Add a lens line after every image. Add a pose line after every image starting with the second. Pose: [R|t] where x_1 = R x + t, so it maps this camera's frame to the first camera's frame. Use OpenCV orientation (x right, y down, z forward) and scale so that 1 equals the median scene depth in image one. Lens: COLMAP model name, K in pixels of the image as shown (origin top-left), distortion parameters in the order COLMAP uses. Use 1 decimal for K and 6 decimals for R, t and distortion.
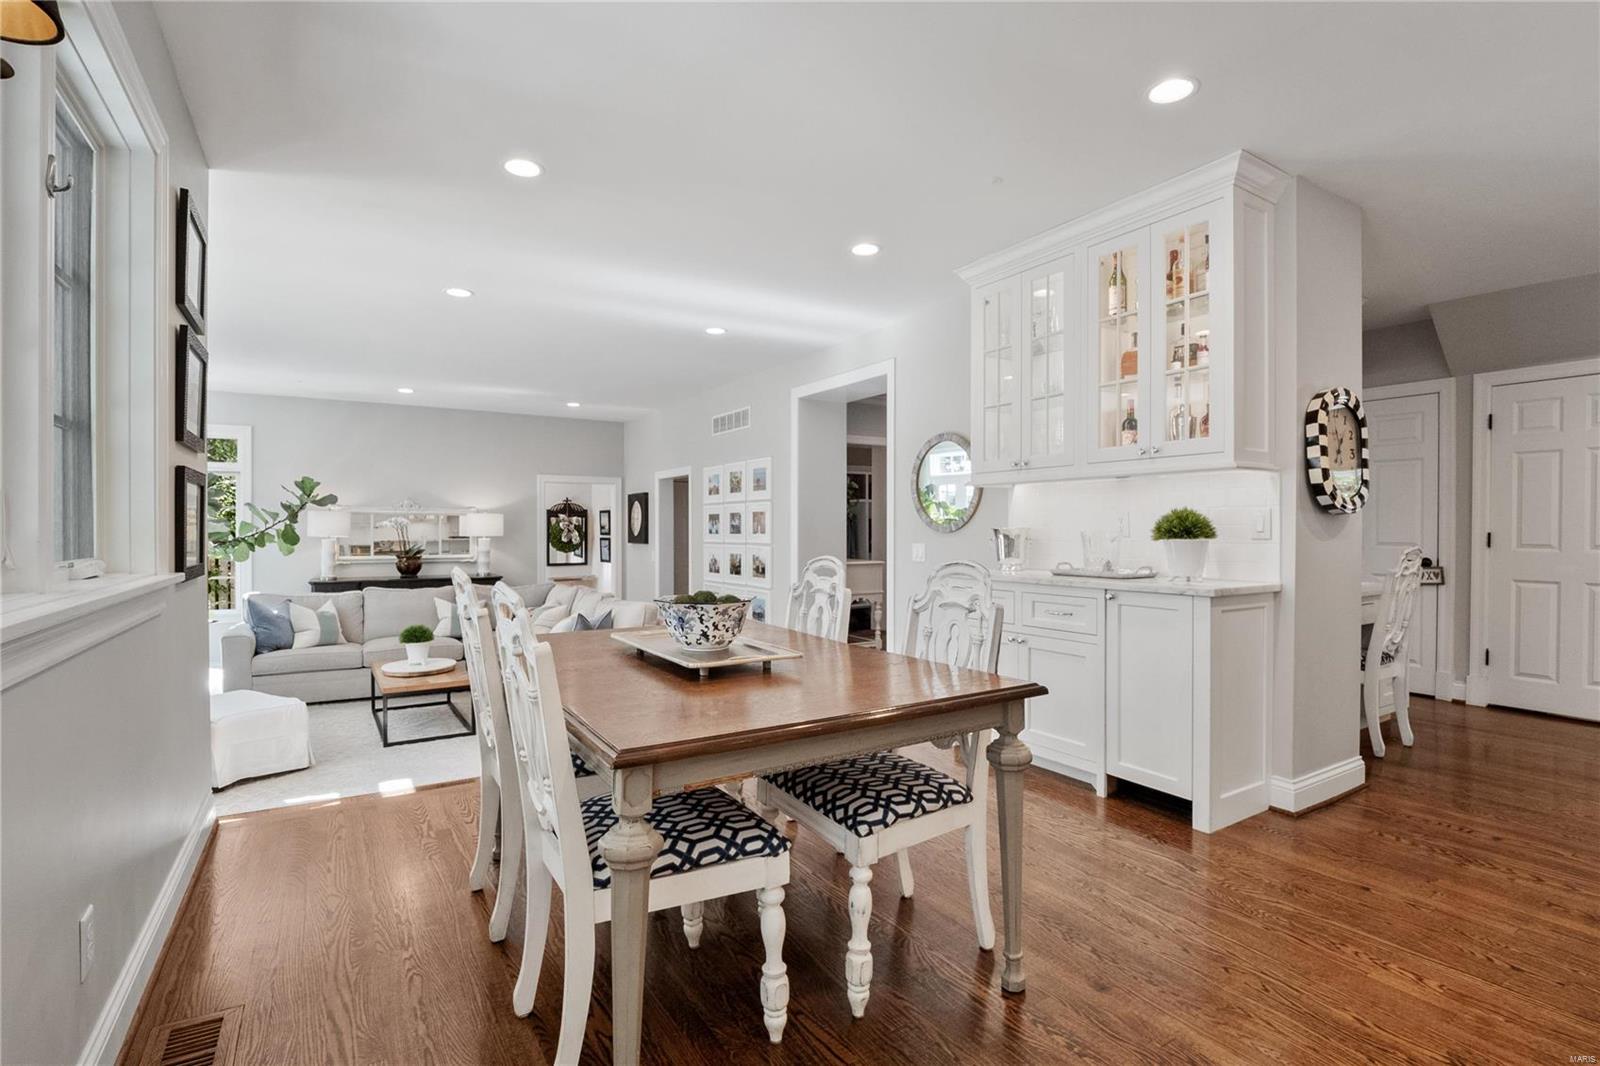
lens RADIAL K [[758.4, 0, 807.1], [0, 758.4, 530.1], [0, 0, 1]] dist [-0.013879, 0.001487]
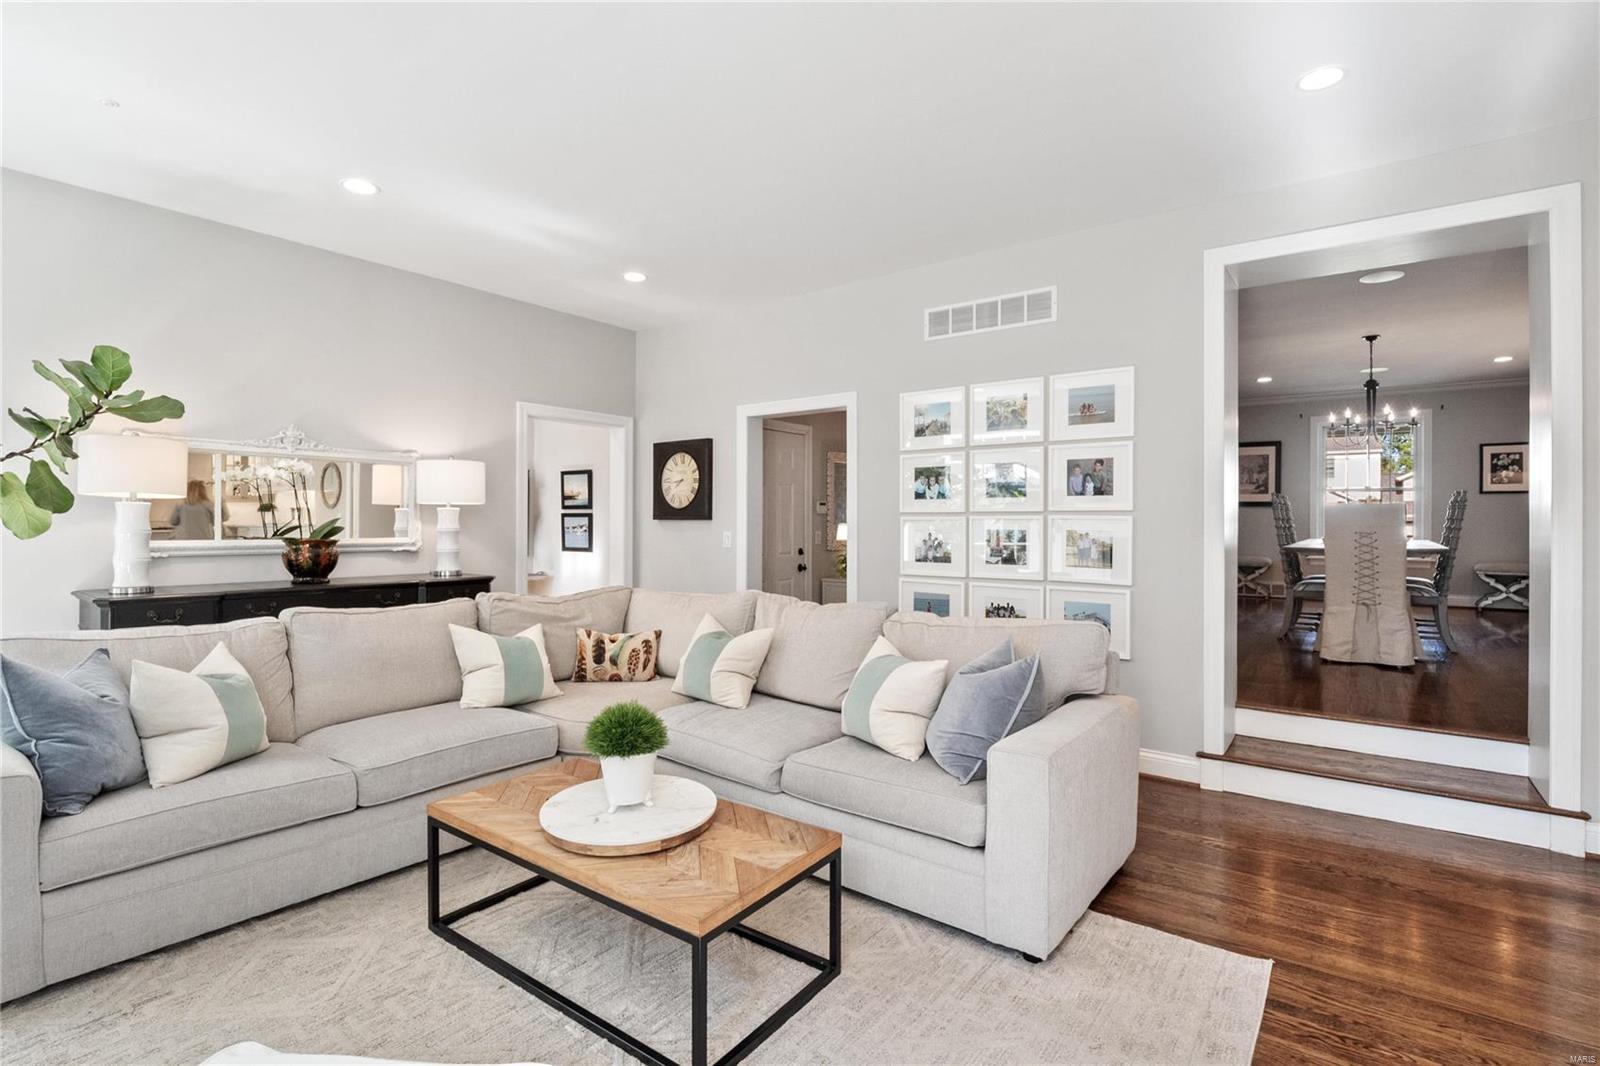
lens RADIAL K [[758.4, 0, 807.0], [0, 758.4, 519.6], [0, 0, 1]] dist [-0.013879, 0.001487]
pose [[0.936228, 0.004210, 0.351367, -0.421312], [-0.003129, 0.999988, -0.003645, 0.023197], [-0.351379, 0.002313, 0.936231, 0.449515]]
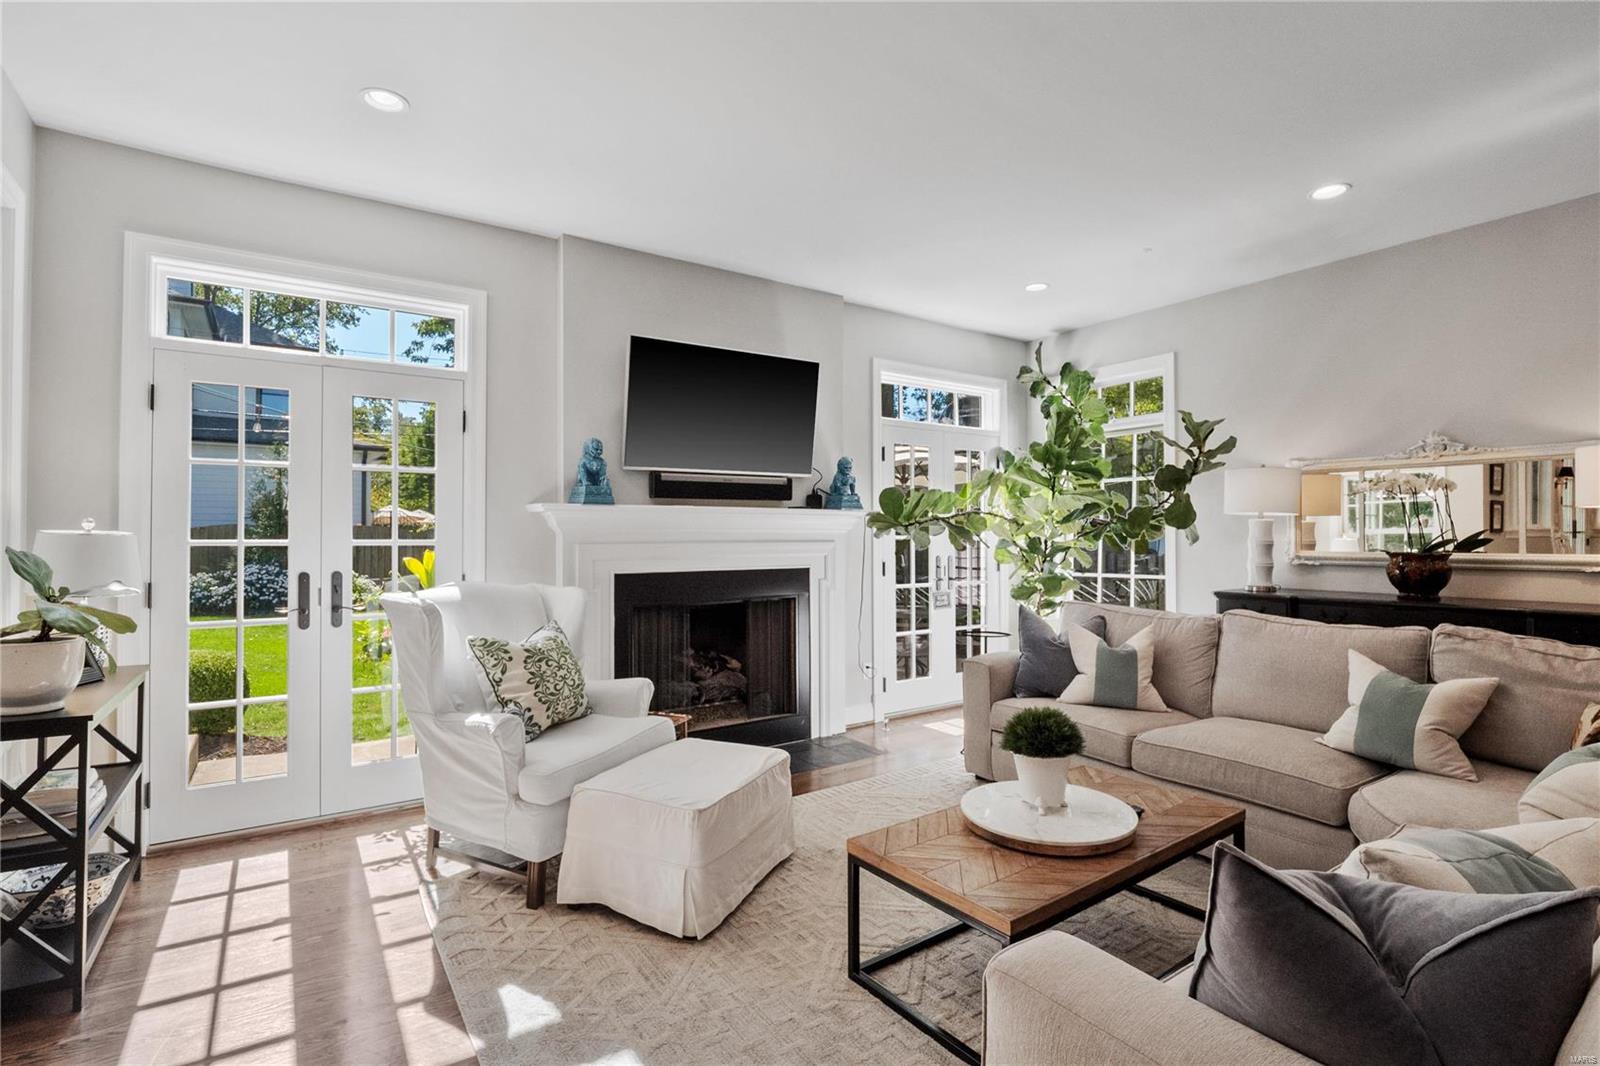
lens RADIAL K [[758.4, 0, 801.7], [0, 758.4, 528.5], [0, 0, 1]] dist [-0.013879, 0.001487]
pose [[0.031729, -0.010462, -0.999442, -0.078532], [0.005424, 0.999932, -0.010295, 0.023147], [0.999482, -0.005094, 0.031784, 0.644631]]
